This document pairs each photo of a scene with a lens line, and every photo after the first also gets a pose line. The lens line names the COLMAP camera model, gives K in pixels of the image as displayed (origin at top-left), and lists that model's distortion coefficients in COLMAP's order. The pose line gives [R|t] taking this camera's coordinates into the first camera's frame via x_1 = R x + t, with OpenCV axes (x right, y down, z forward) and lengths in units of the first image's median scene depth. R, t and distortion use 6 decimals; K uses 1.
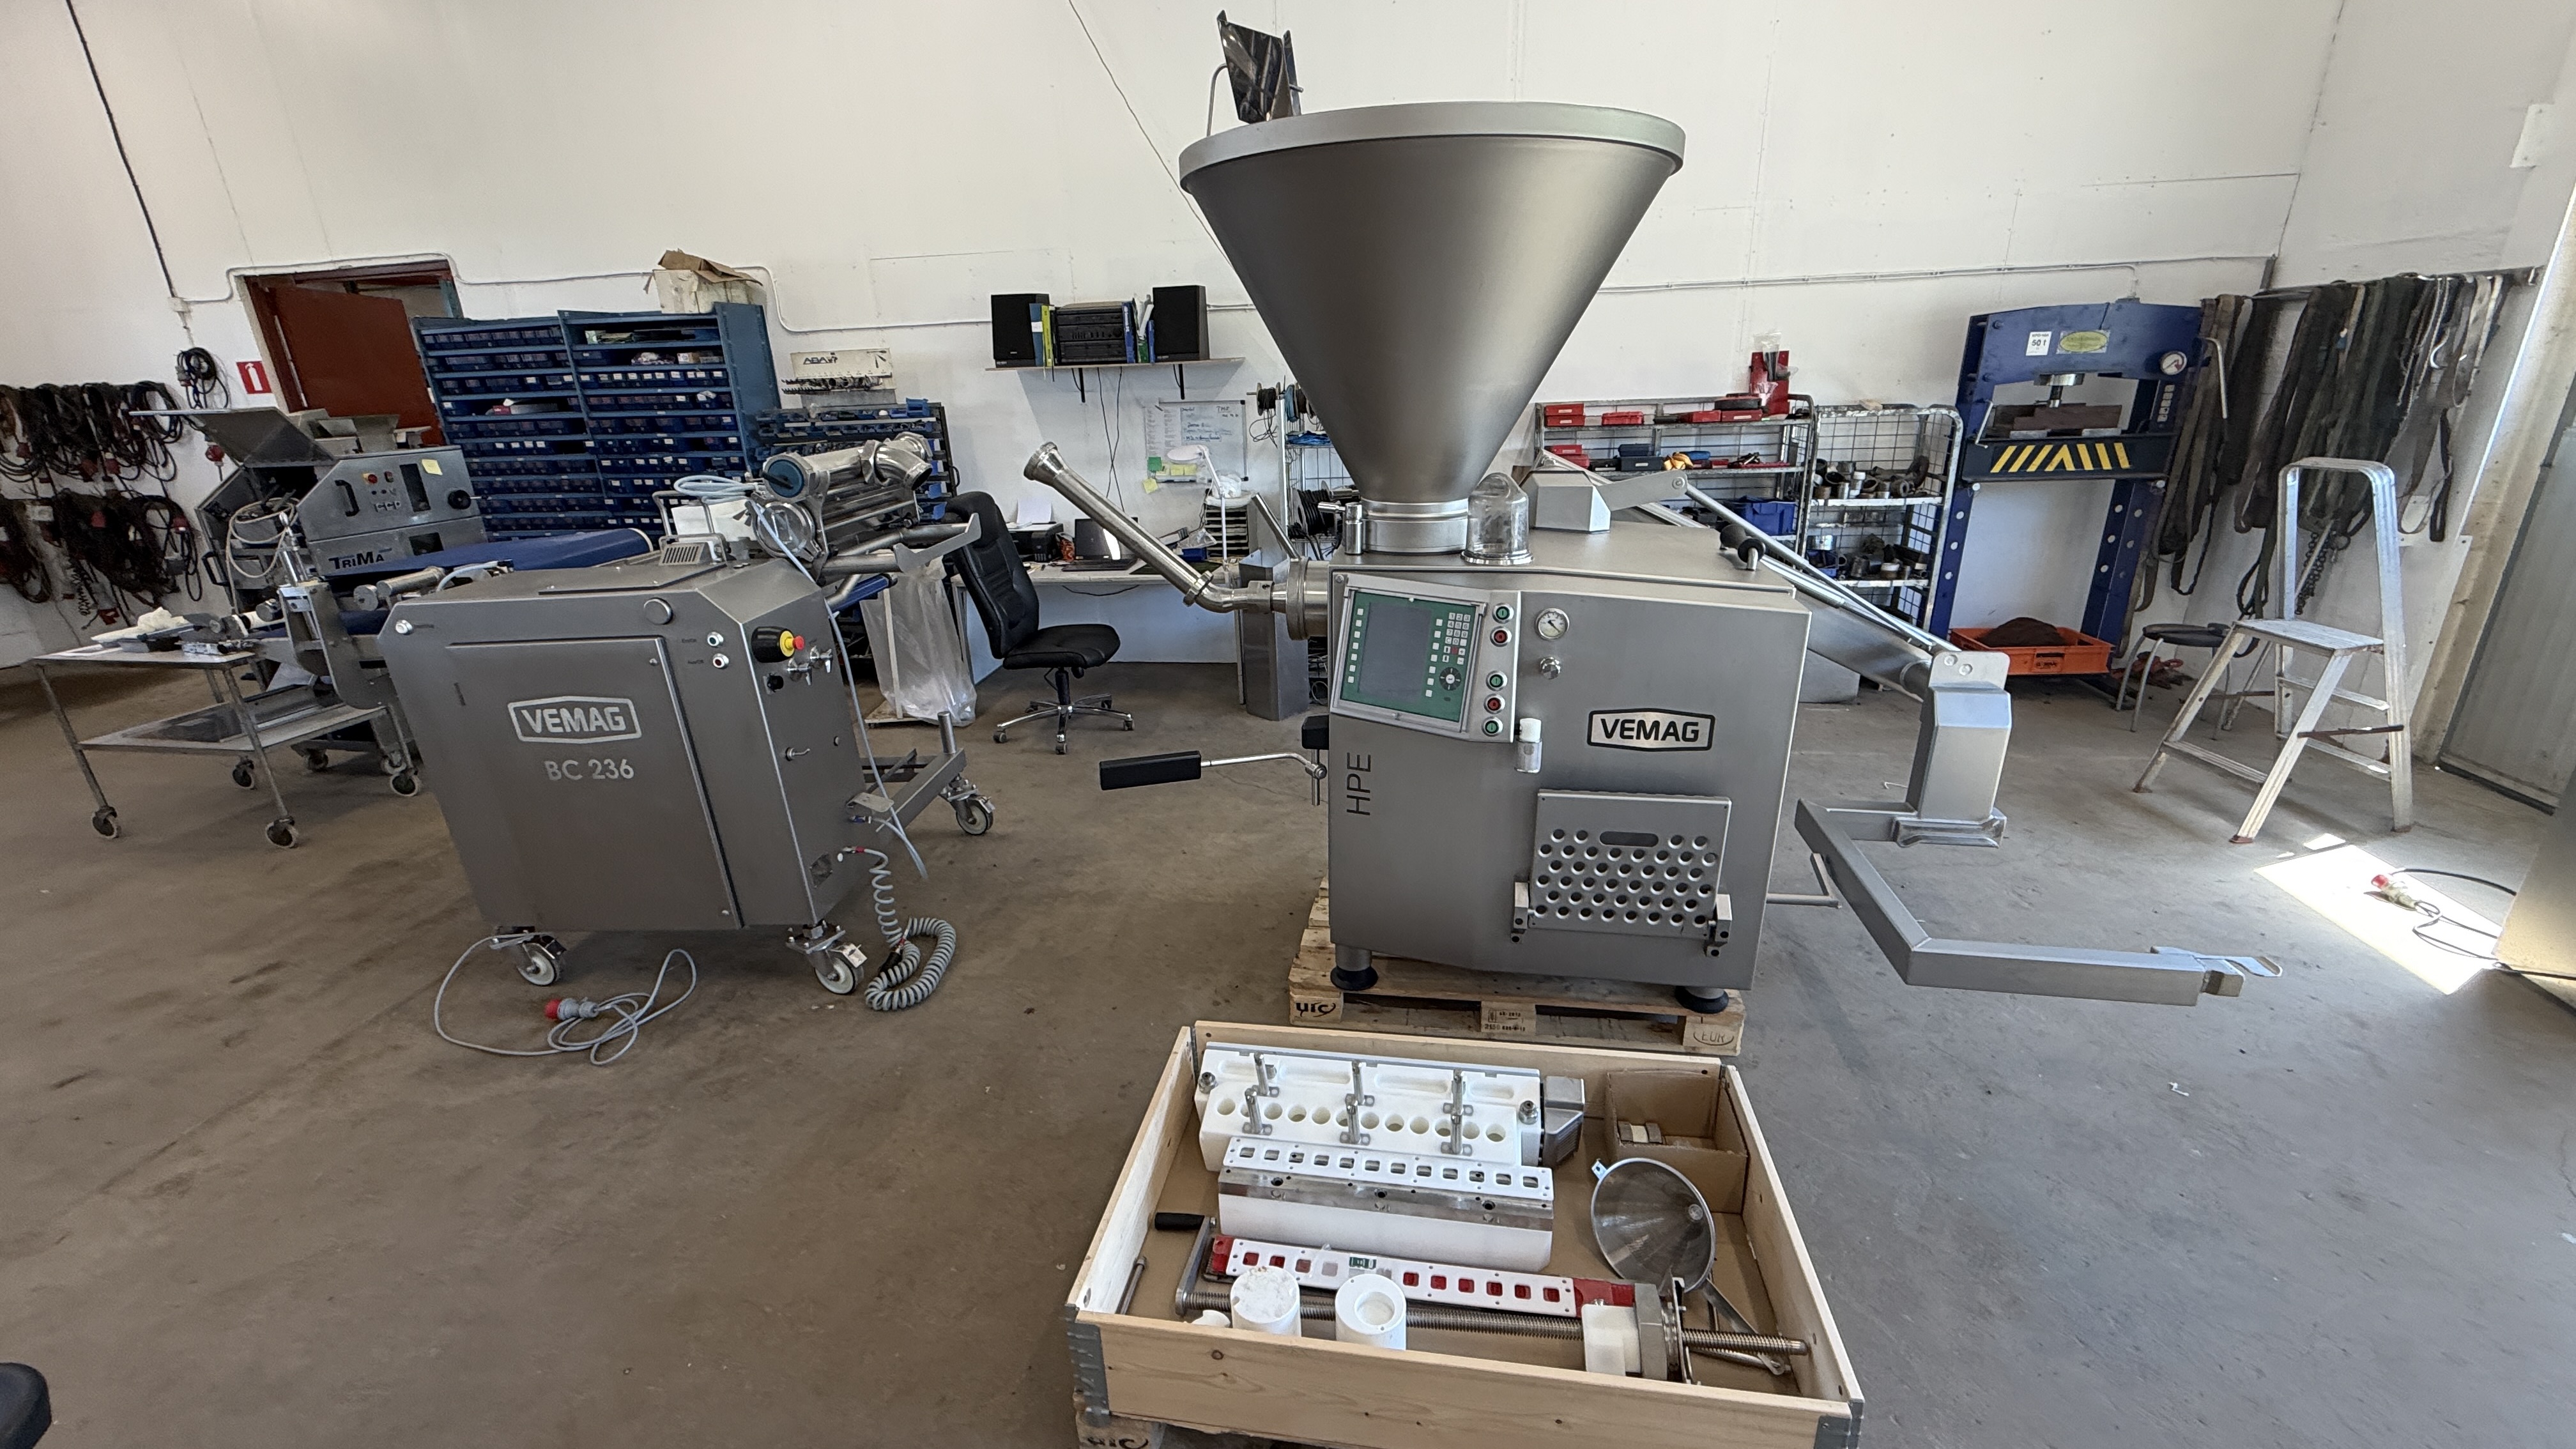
lens RADIAL K [[1029.1, 0, 1290.4], [0, 1029.1, 716.2], [0, 0, 1]] dist [-0.000593, -0.000324]
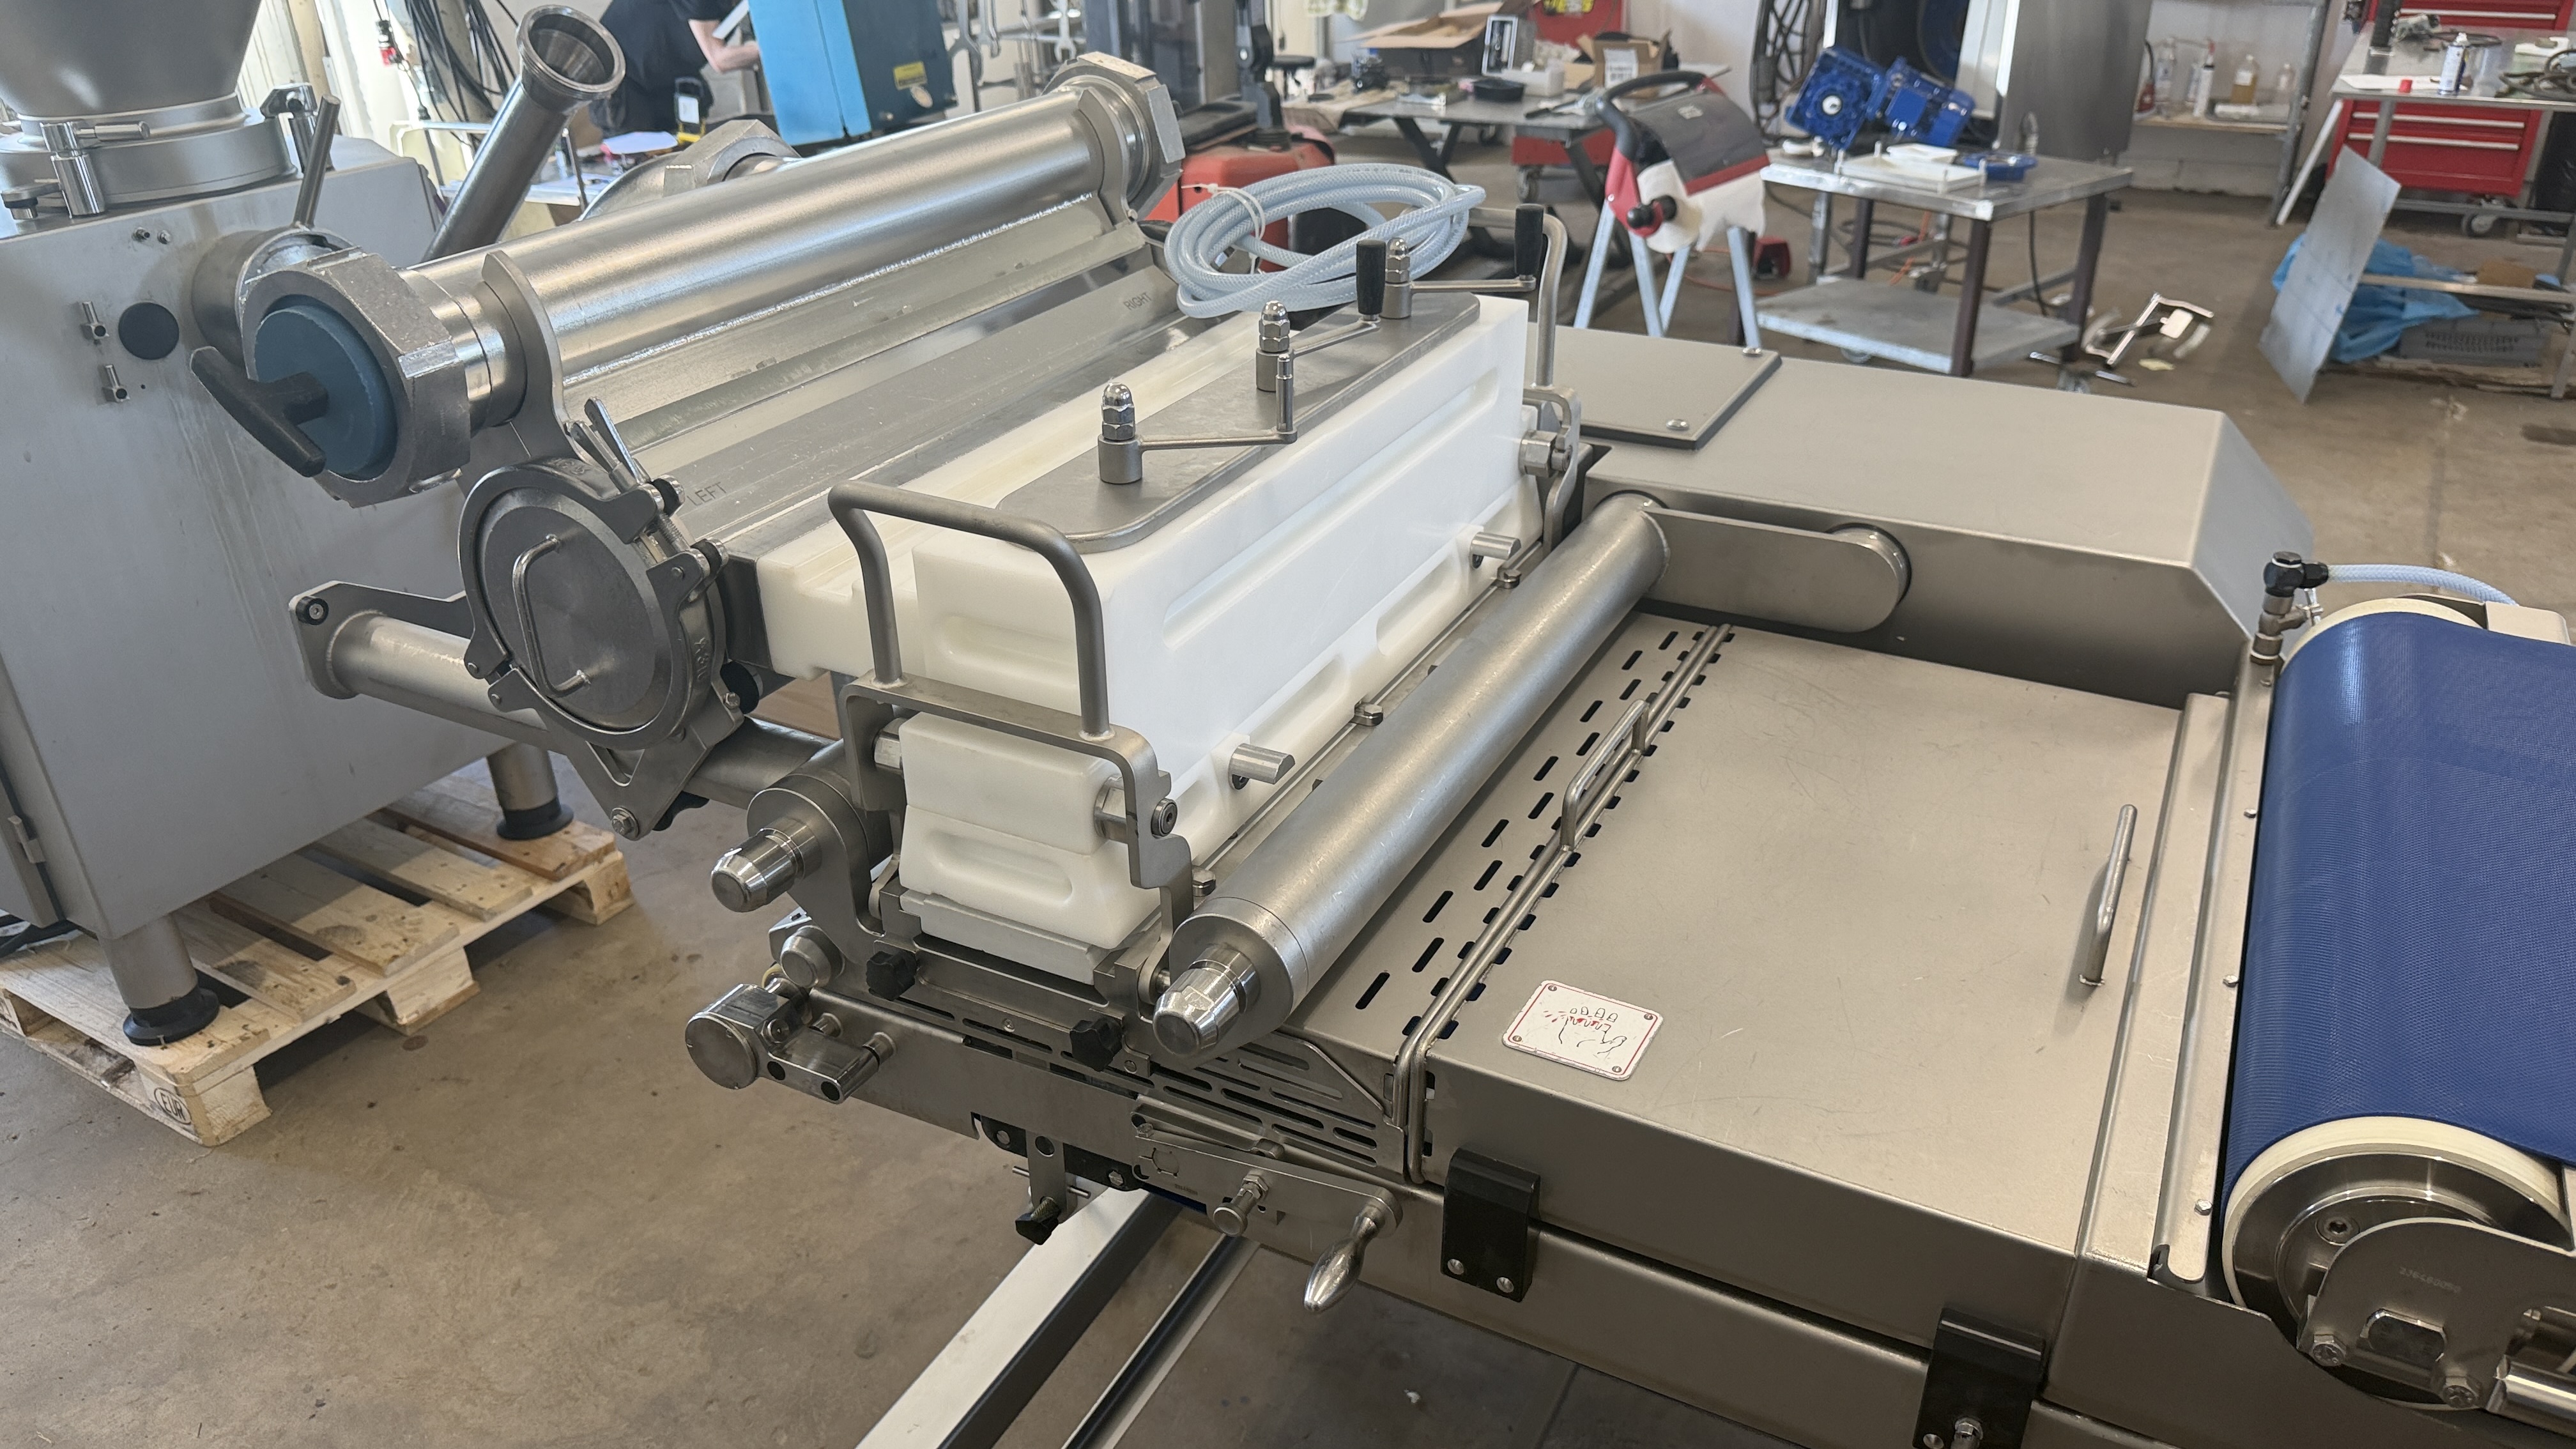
lens RADIAL K [[1831.5, 0, 1284.4], [0, 1831.5, 737.6], [0, 0, 1]] dist [0.063500, -0.091109]
pose [[-0.920035, -0.121509, 0.372520, -0.549016], [0.187794, 0.697667, 0.691371, -0.346133], [-0.343902, 0.706043, -0.619060, 1.042011]]
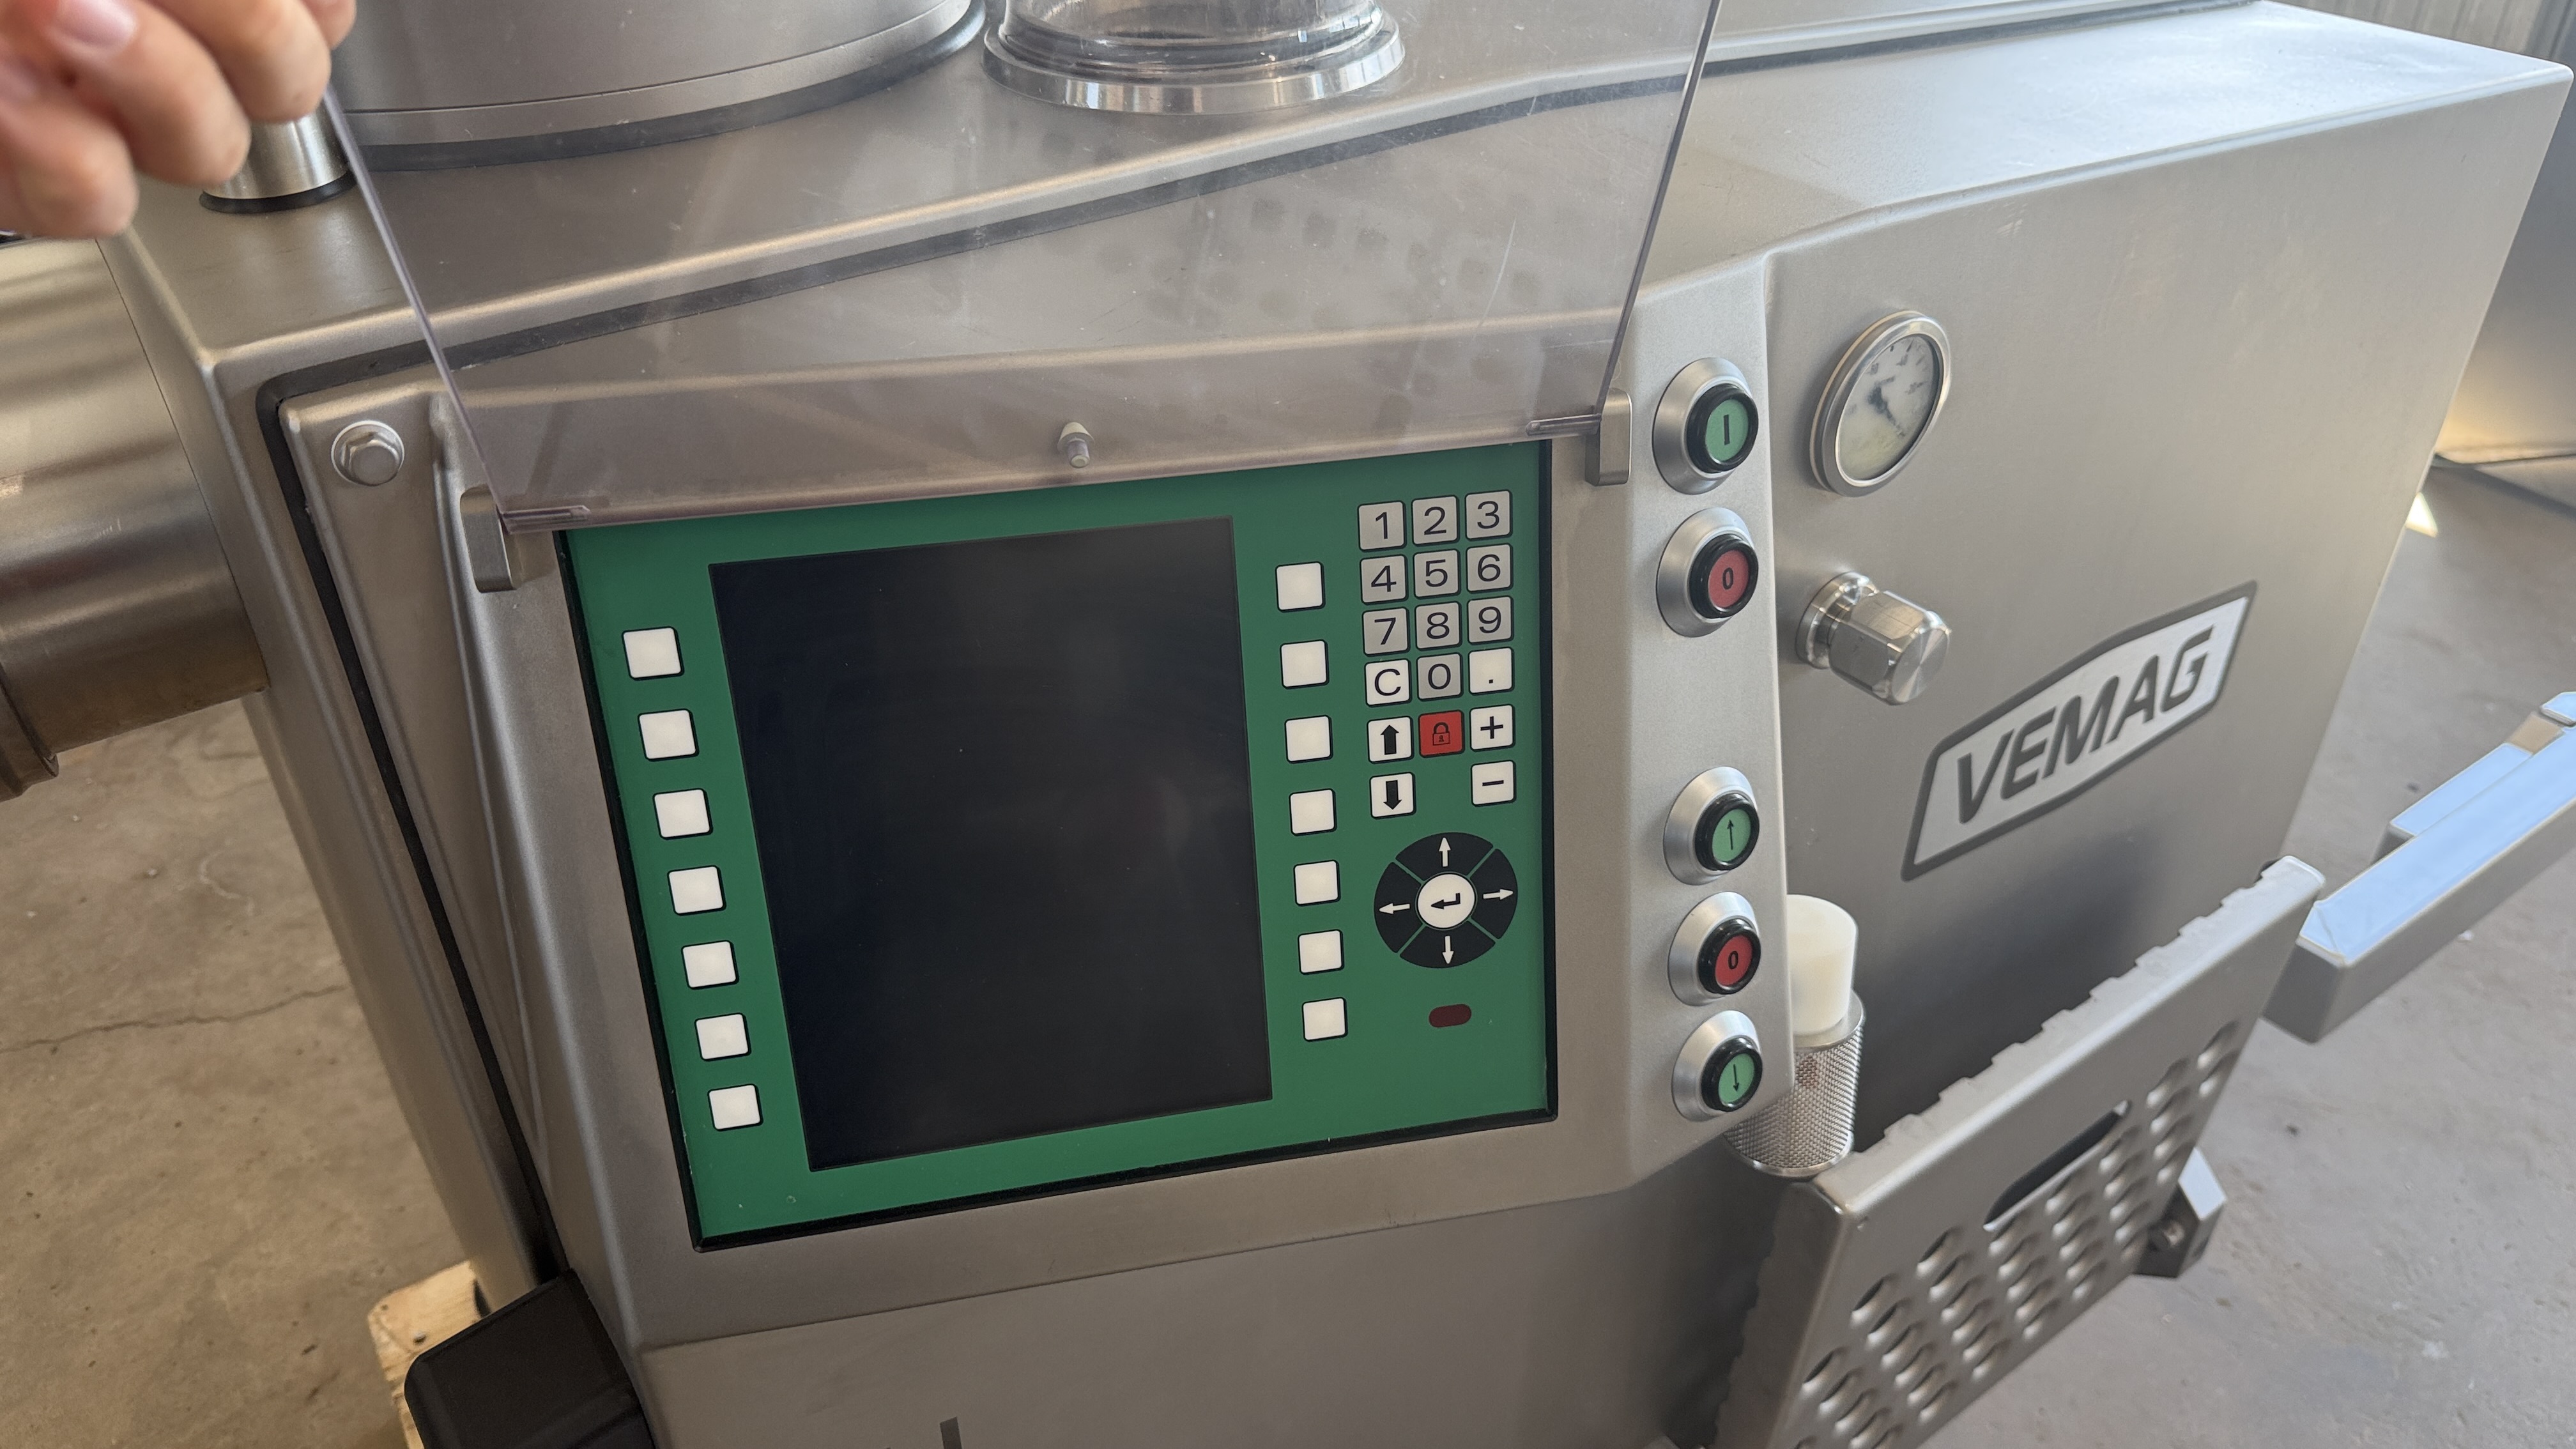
lens RADIAL K [[1831.5, 0, 1284.4], [0, 1831.5, 737.6], [0, 0, 1]] dist [0.063500, -0.091109]
pose [[0.710560, -0.388836, 0.586439, -0.010108], [0.231422, 0.916218, 0.327092, -0.085397], [-0.664491, -0.096704, 0.741013, 0.437717]]
